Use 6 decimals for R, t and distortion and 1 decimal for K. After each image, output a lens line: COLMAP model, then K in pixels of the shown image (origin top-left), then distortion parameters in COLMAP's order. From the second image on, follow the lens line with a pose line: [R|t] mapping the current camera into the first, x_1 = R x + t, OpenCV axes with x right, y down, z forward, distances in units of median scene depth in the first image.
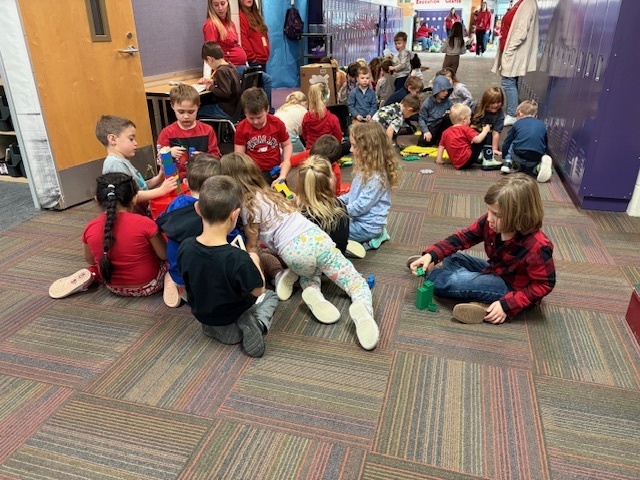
lens RADIAL K [[485.3, 0, 320.3], [0, 485.3, 241.4], [0, 0, 1]] dist [0.028585, -0.000043]
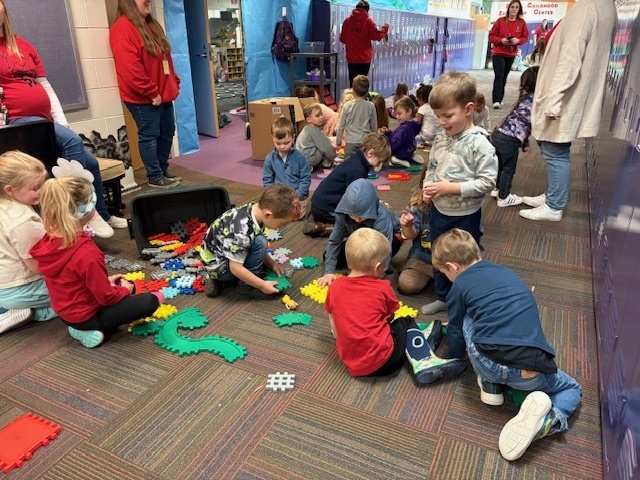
lens RADIAL K [[485.3, 0, 319.9], [0, 485.3, 238.0], [0, 0, 1]] dist [0.028585, -0.000043]
pose [[0.984840, 0.078775, -0.154544, 0.141941], [-0.082427, 0.996446, -0.017359, -0.123164], [0.152627, 0.029834, 0.987833, 0.249321]]
